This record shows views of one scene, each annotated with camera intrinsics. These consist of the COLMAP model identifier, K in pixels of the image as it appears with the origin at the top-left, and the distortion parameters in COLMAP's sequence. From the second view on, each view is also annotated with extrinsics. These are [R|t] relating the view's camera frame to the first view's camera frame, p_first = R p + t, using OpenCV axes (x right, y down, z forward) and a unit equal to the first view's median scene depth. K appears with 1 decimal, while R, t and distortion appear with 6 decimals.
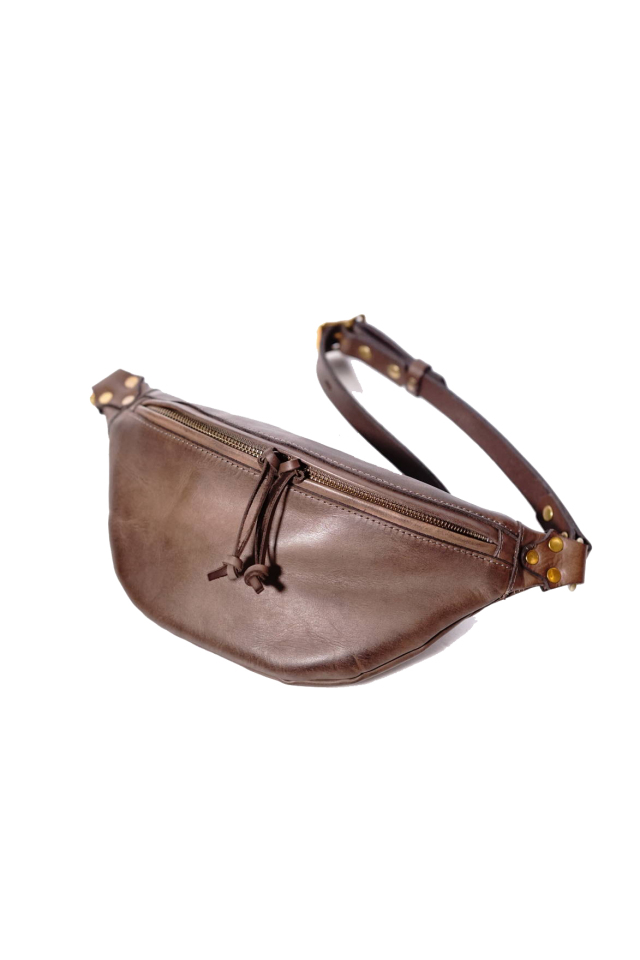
lens RADIAL K [[2303.2, 0, 320.0], [0, 2303.2, 480.0], [0, 0, 1]] dist [-0.010529, -0.001745]
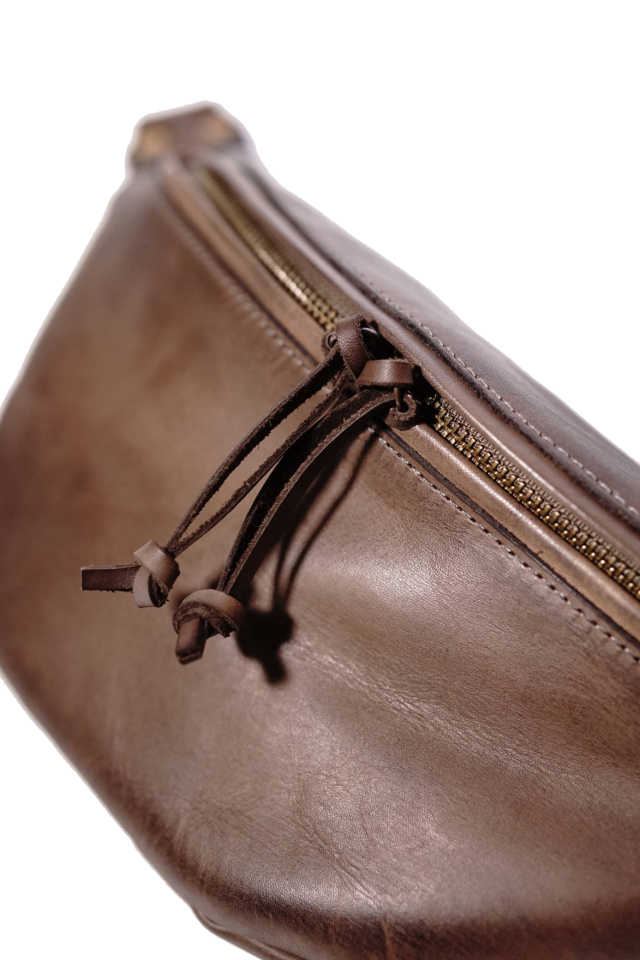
lens RADIAL K [[2312.1, 0, 320.0], [0, 2312.1, 480.0], [0, 0, 1]] dist [0.900265, 0.298147]
pose [[0.914812, 0.324179, -0.240888, 0.073356], [-0.330743, 0.943619, 0.013842, 0.008505], [0.231793, 0.067010, 0.970454, 0.626639]]
